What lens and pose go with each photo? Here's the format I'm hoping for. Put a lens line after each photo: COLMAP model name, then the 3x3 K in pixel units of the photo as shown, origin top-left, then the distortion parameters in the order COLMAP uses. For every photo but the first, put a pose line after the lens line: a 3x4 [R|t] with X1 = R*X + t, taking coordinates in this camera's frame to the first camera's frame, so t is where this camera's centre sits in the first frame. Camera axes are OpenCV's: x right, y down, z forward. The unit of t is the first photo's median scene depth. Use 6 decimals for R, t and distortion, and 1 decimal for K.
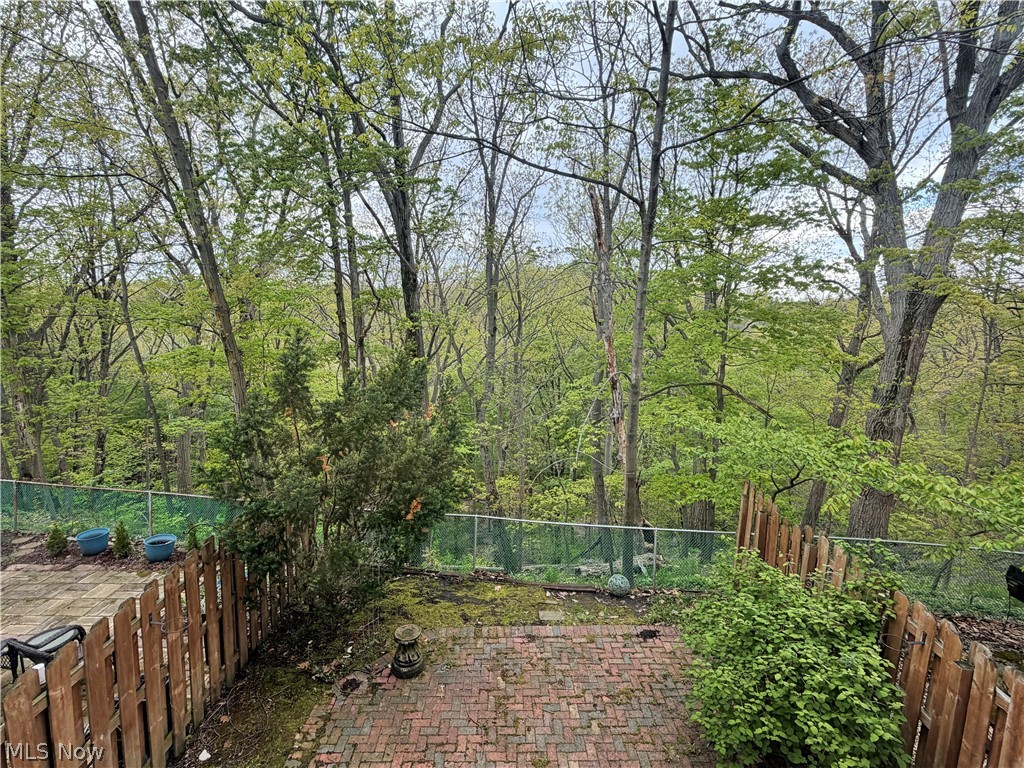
lens RADIAL K [[474.1, 0, 513.0], [0, 474.1, 377.1], [0, 0, 1]] dist [0.004140, -0.000650]
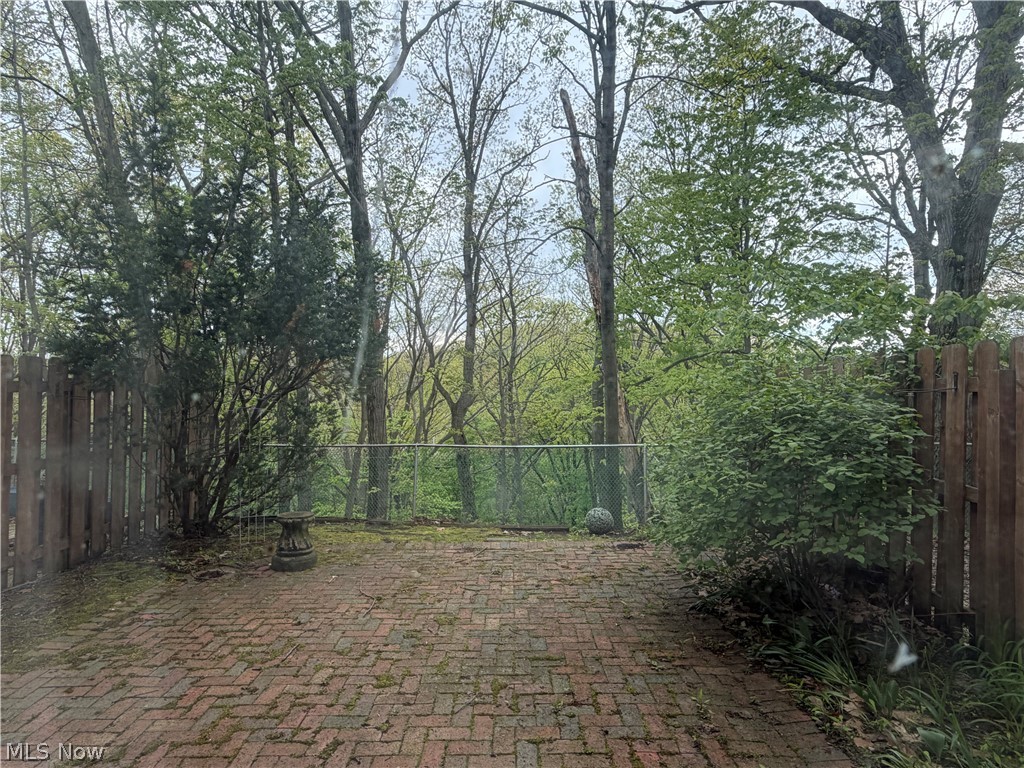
lens RADIAL K [[567.3, 0, 511.3], [0, 567.3, 384.3], [0, 0, 1]] dist [0.002789, -0.003580]
pose [[0.999452, -0.018841, -0.027210, 0.150552], [0.014494, 0.988281, -0.151954, 0.484922], [0.029754, 0.151476, 0.988013, 0.094251]]
